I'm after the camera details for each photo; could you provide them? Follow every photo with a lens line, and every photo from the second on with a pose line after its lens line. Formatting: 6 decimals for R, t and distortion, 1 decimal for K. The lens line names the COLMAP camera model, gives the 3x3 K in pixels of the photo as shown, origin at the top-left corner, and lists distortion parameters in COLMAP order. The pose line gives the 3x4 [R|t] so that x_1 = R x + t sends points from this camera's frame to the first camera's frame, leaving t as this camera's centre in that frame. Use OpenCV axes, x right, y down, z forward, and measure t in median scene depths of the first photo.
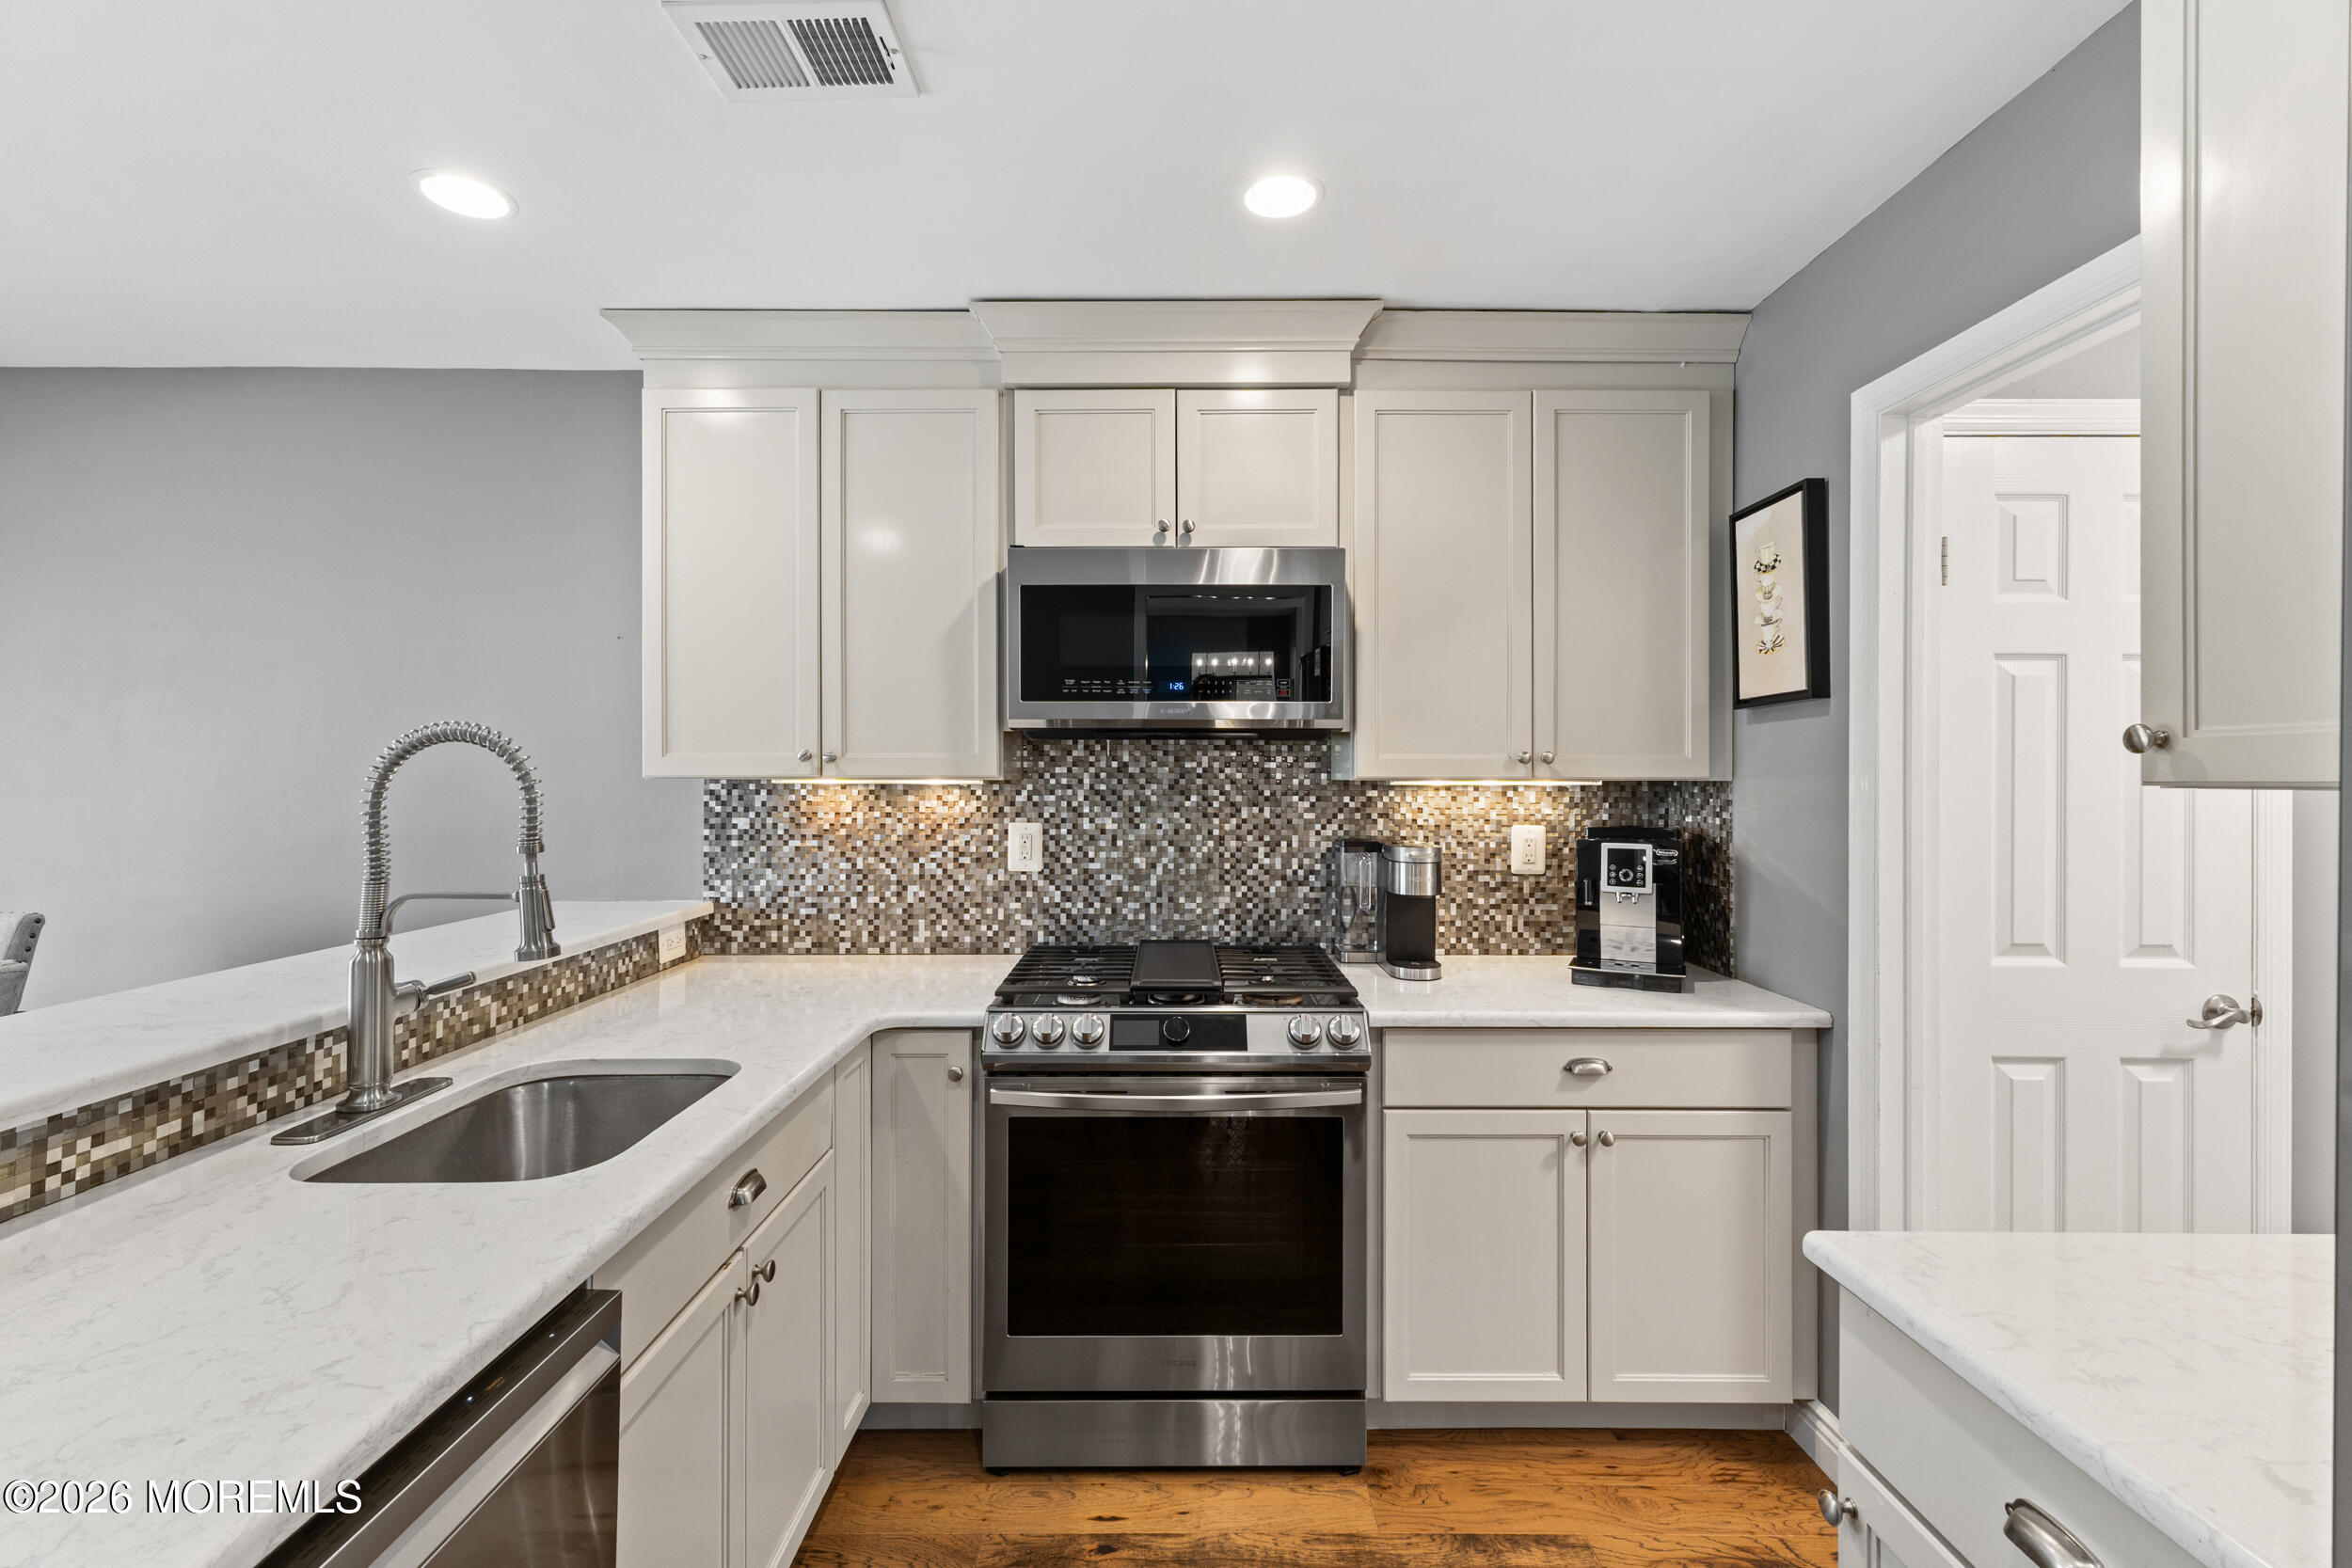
lens RADIAL K [[1013.5, 0, 1171.6], [0, 1013.5, 774.2], [0, 0, 1]] dist [0.004841, 0.000109]
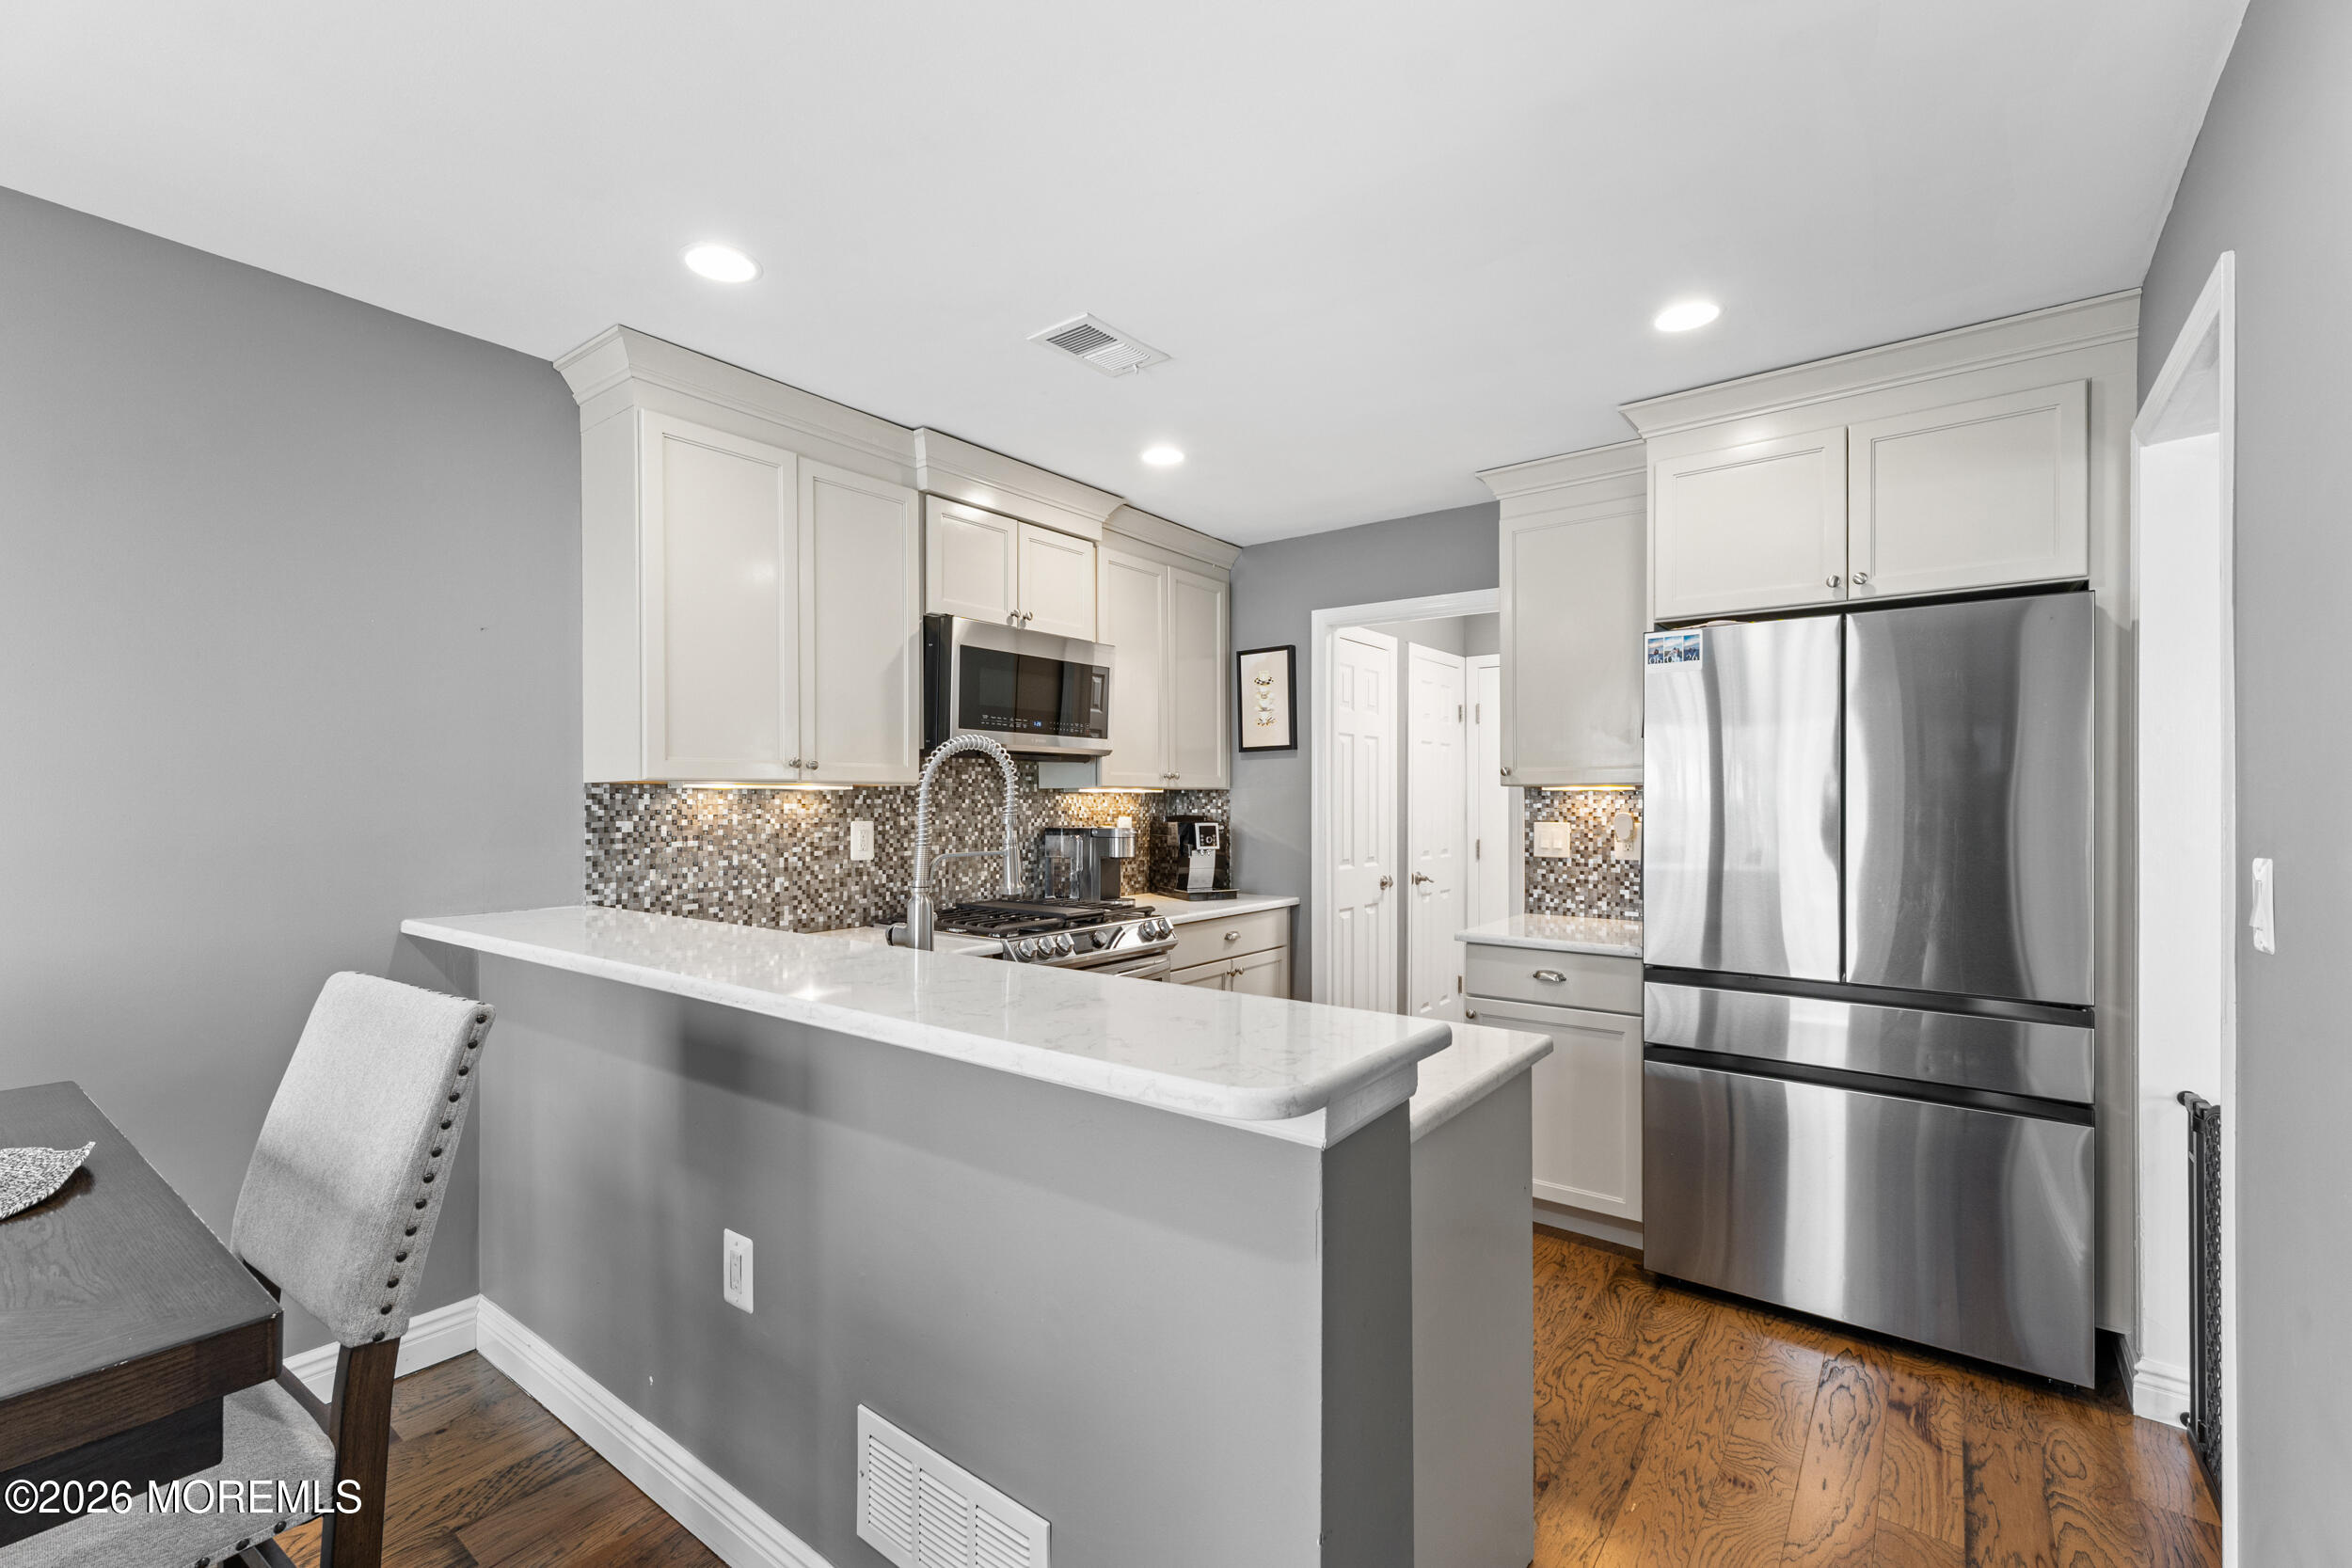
lens RADIAL K [[1035.0, 0, 1171.0], [0, 1035.0, 800.1], [0, 0, 1]] dist [0.006680, -0.000687]
pose [[0.601520, -0.001473, 0.798856, -0.939609], [0.002366, 0.999997, 0.000063, 0.022965], [-0.798854, 0.001852, 0.601522, -0.070229]]
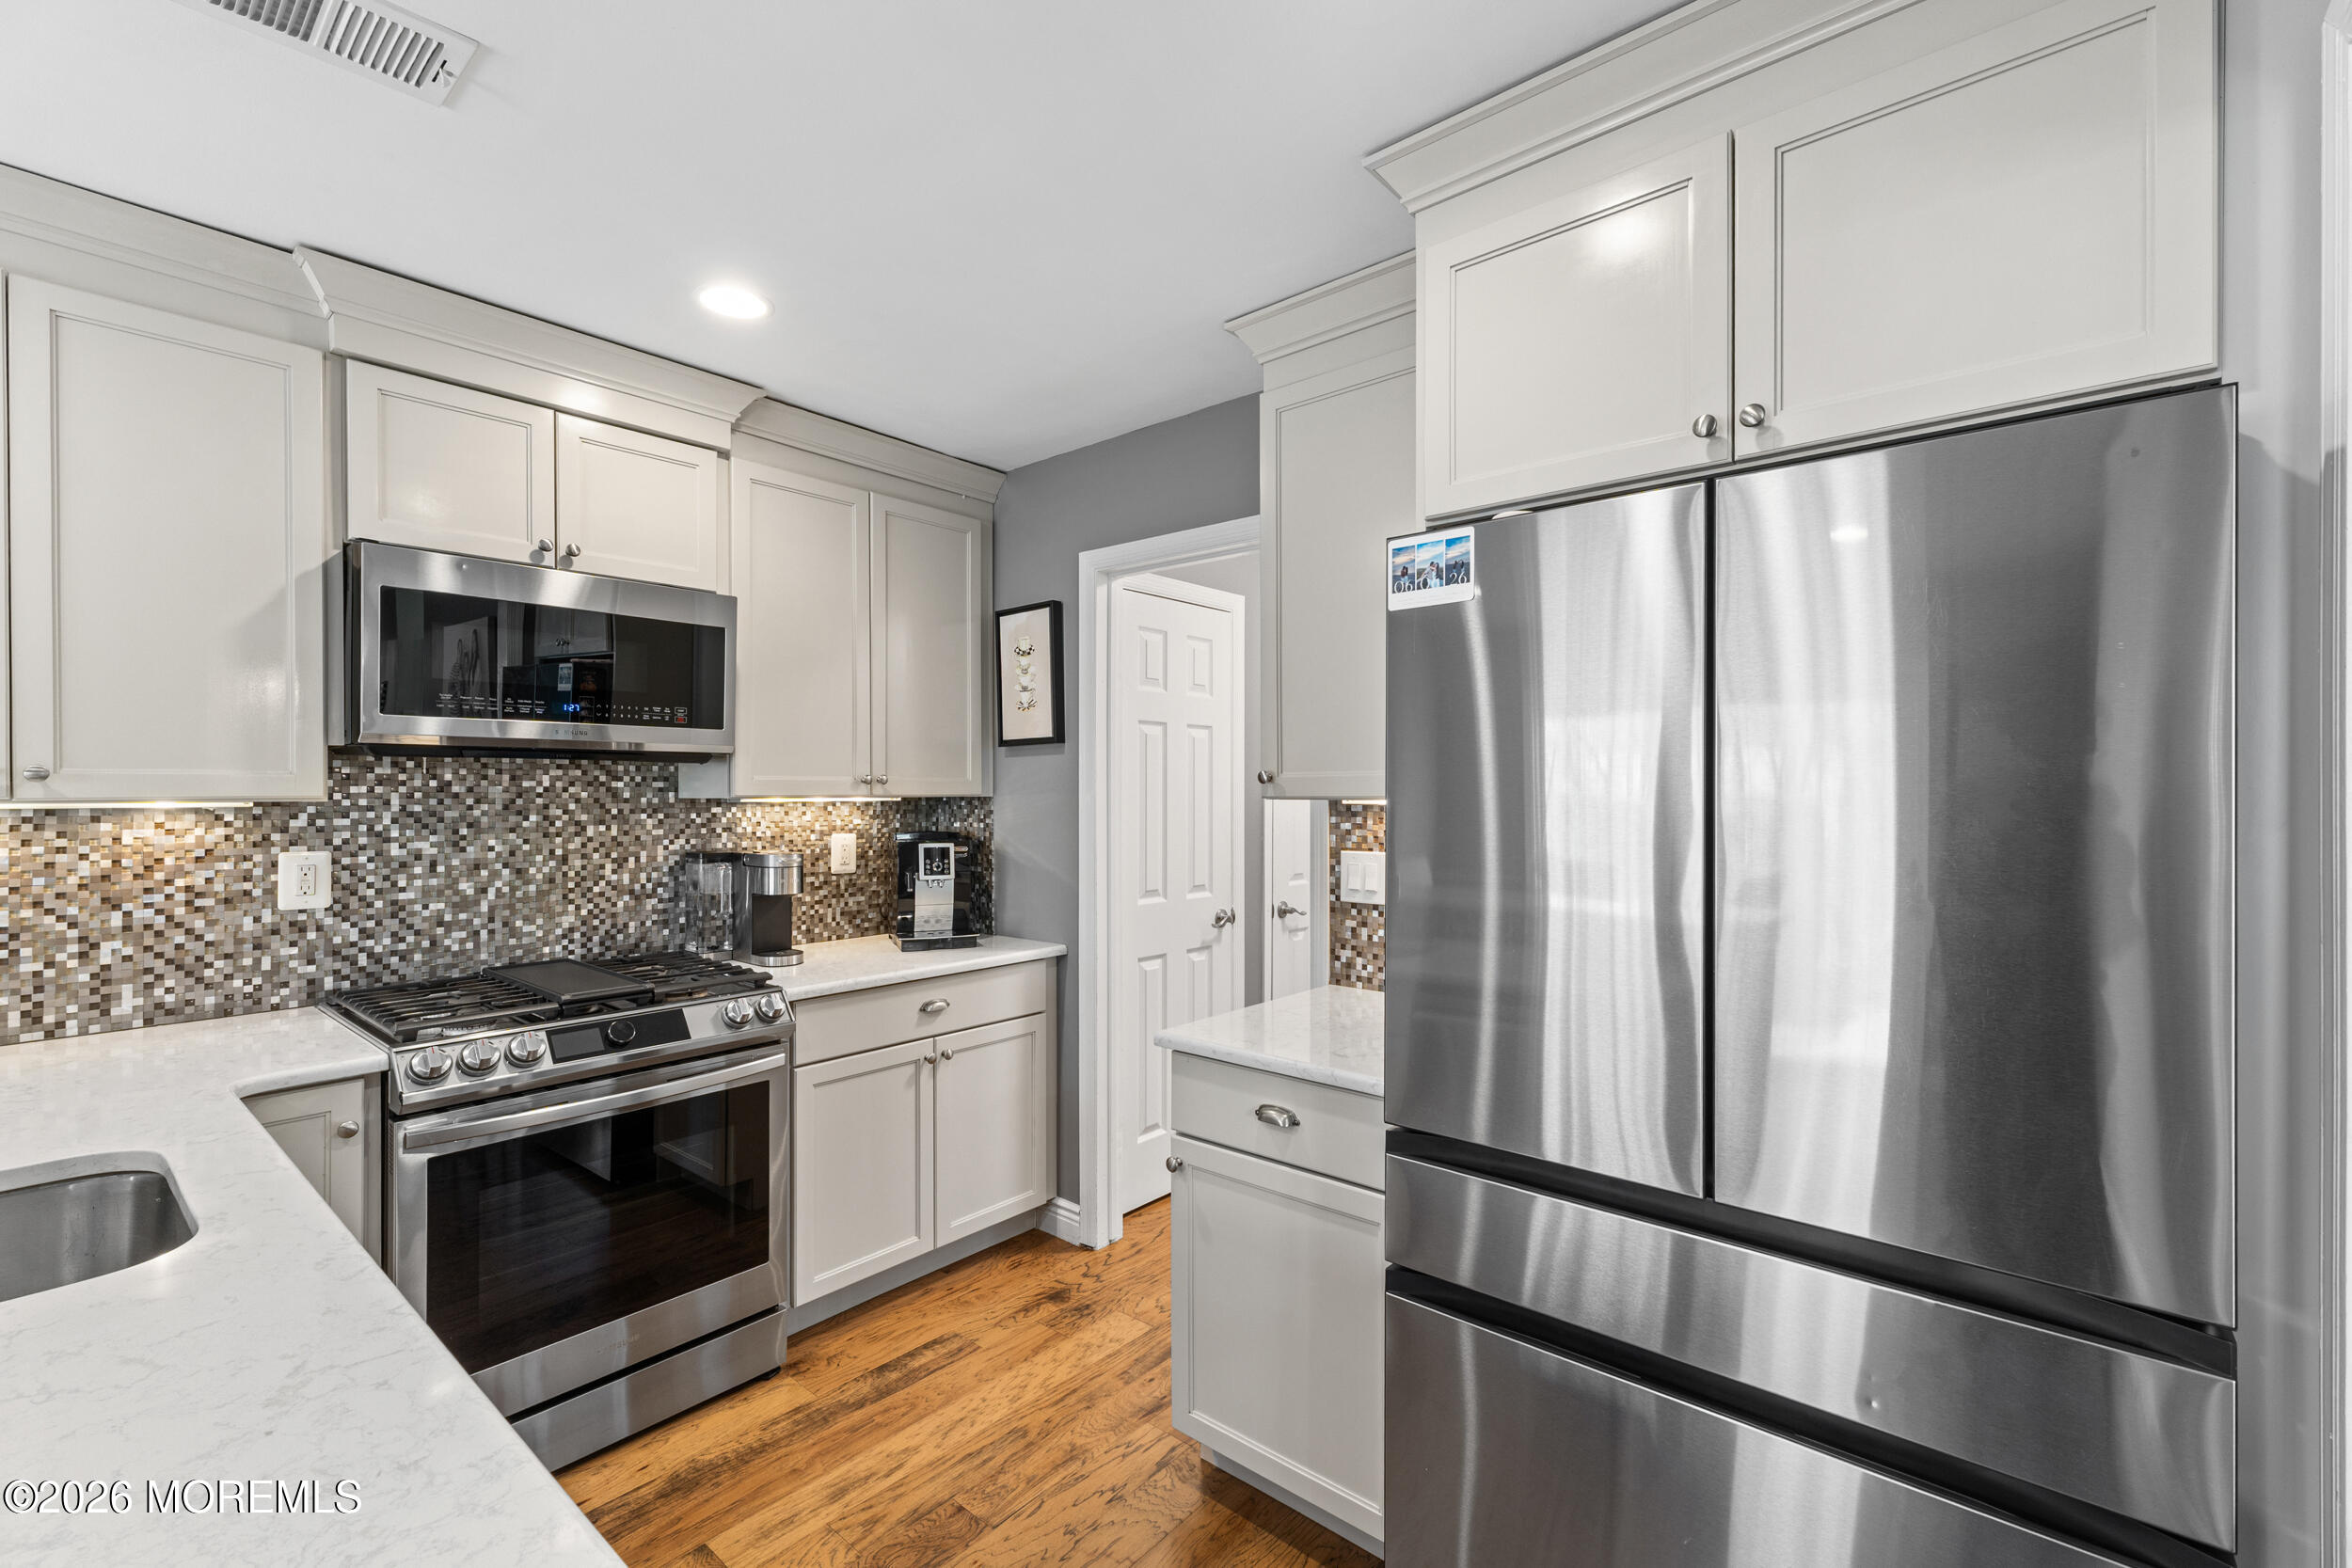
lens RADIAL K [[1014.4, 0, 1182.2], [0, 1014.4, 790.5], [0, 0, 1]] dist [0.003228, 0.000170]
pose [[0.647312, -0.002339, 0.762221, -0.319590], [0.002651, 0.999996, 0.000817, -0.002054], [-0.762220, 0.001492, 0.647316, -0.110387]]
